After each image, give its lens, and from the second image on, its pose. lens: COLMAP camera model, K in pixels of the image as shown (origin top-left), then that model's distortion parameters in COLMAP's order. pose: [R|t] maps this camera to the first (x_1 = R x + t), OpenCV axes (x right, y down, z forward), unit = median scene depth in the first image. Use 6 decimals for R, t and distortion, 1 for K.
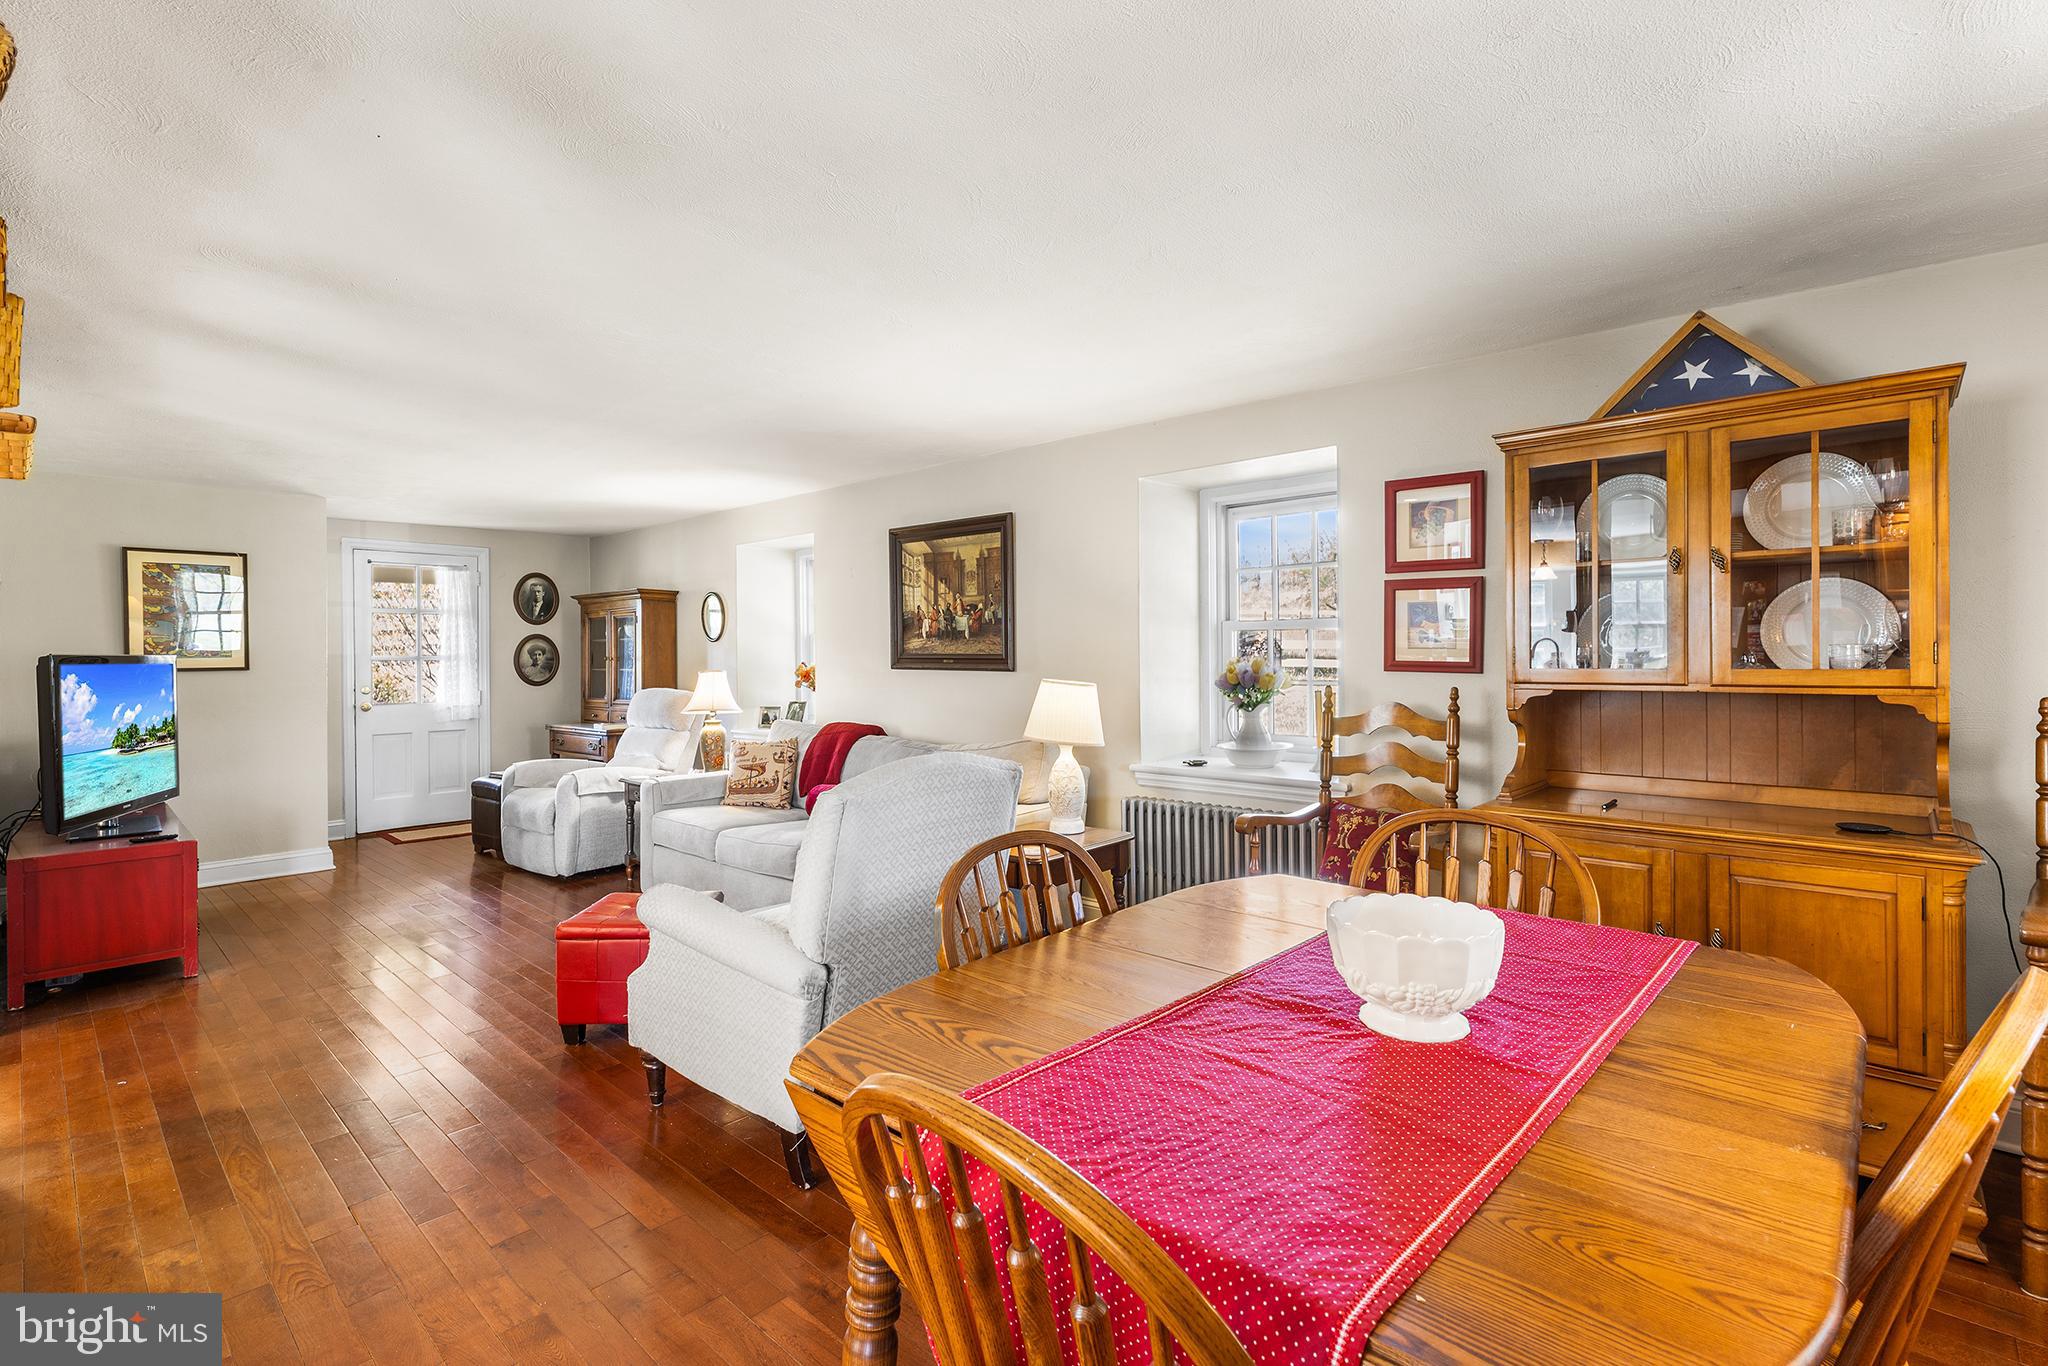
lens RADIAL K [[939.9, 0, 1028.5], [0, 939.9, 661.0], [0, 0, 1]] dist [0.002522, 0.000013]
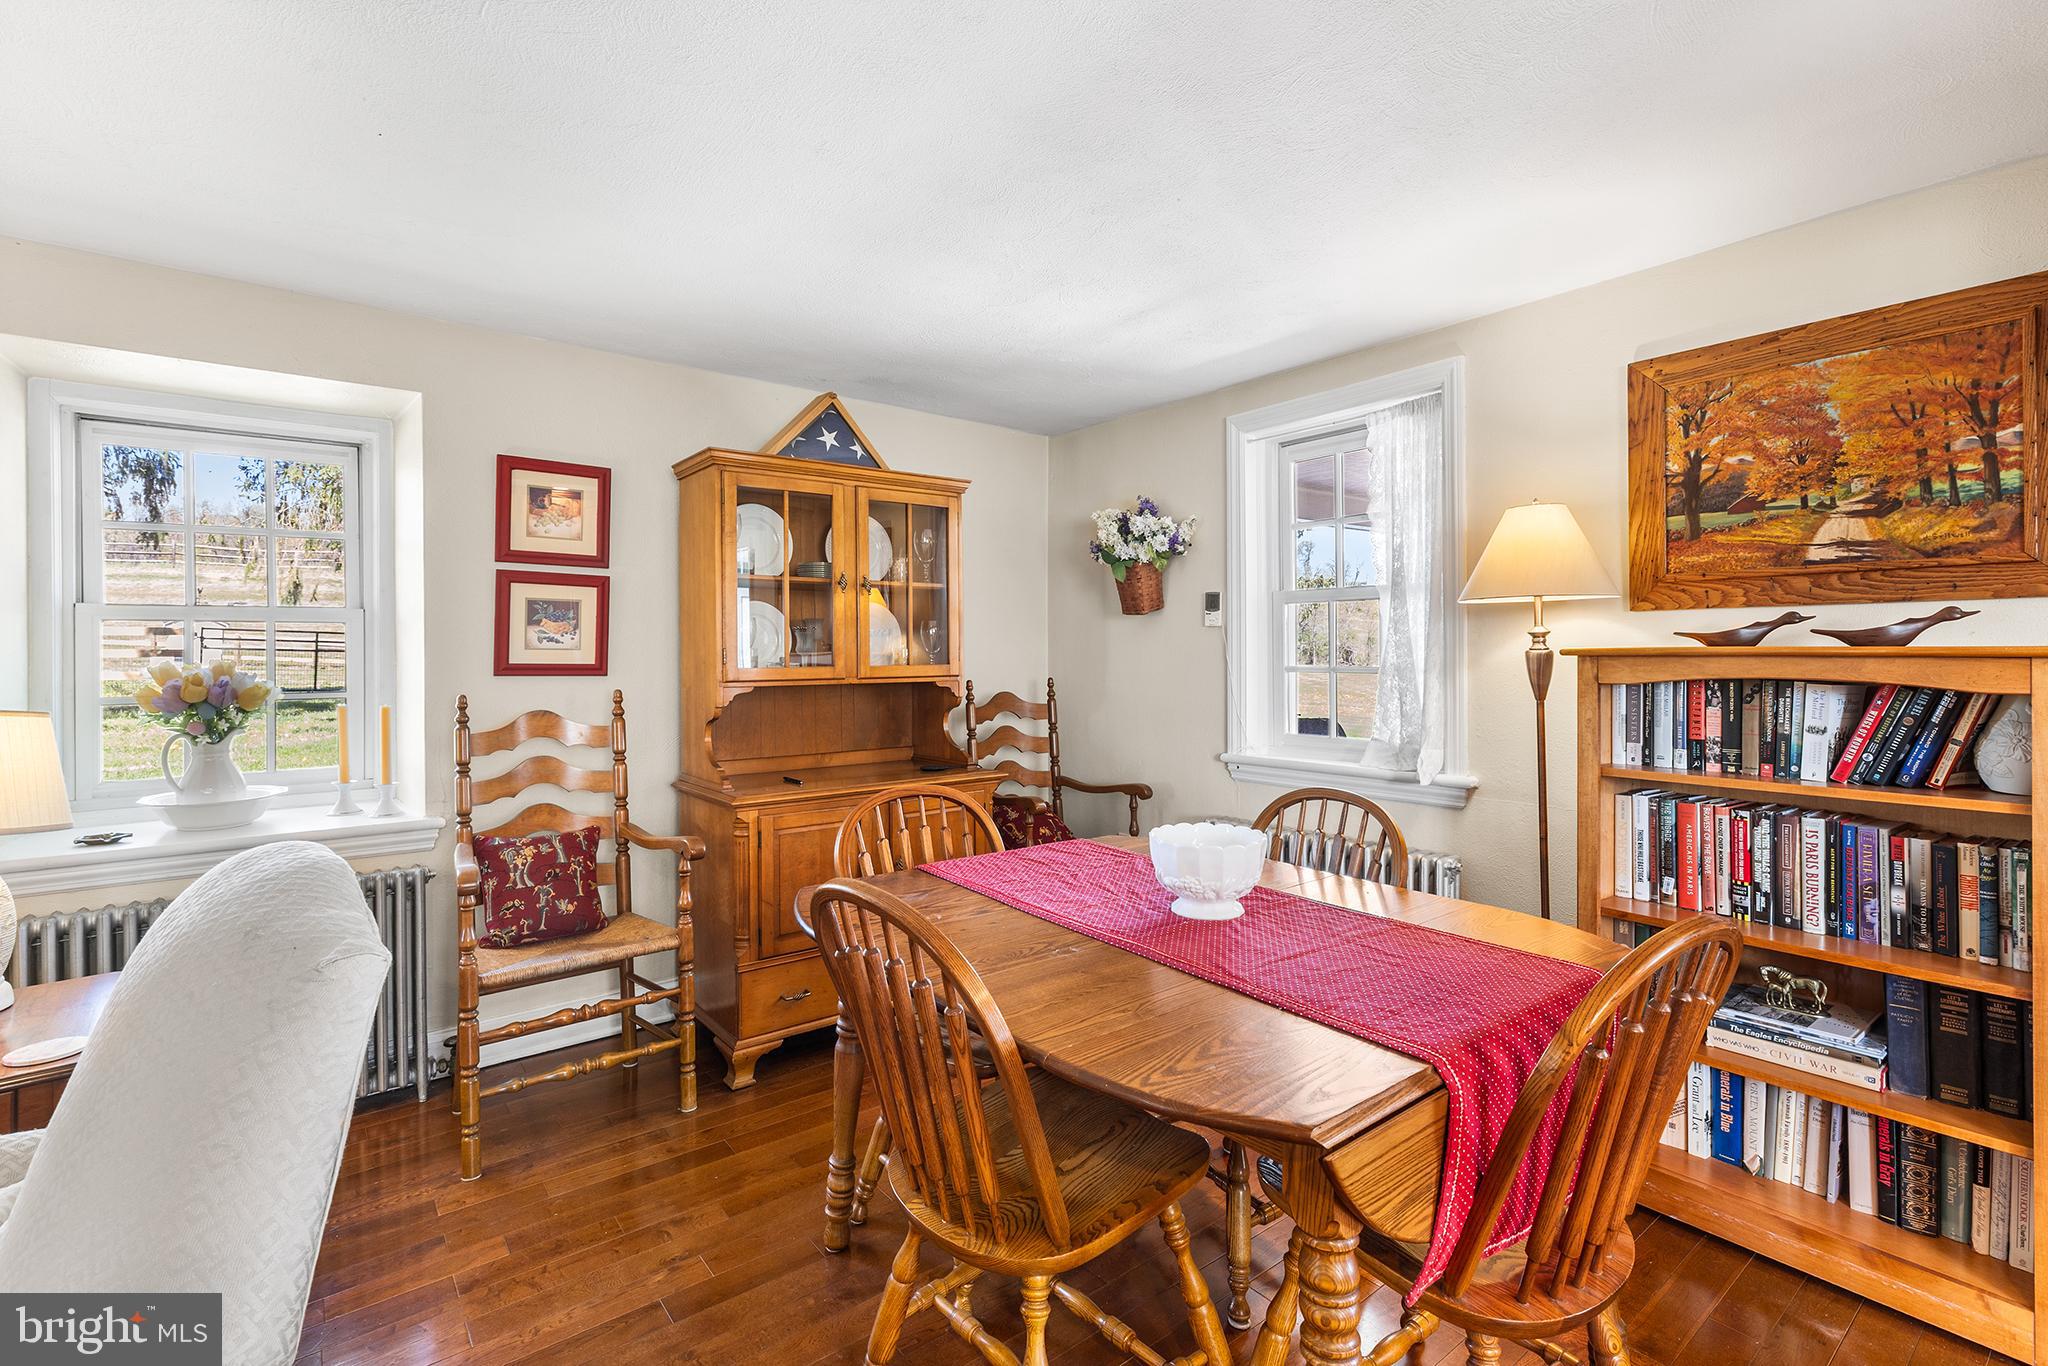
lens RADIAL K [[934.2, 0, 1030.5], [0, 934.2, 643.0], [0, 0, 1]] dist [-0.001101, -0.000111]
pose [[0.153916, 0.015563, 0.987961, -0.262908], [0.010692, 0.999791, -0.017415, 0.000795], [-0.988026, 0.013243, 0.153718, 0.268454]]
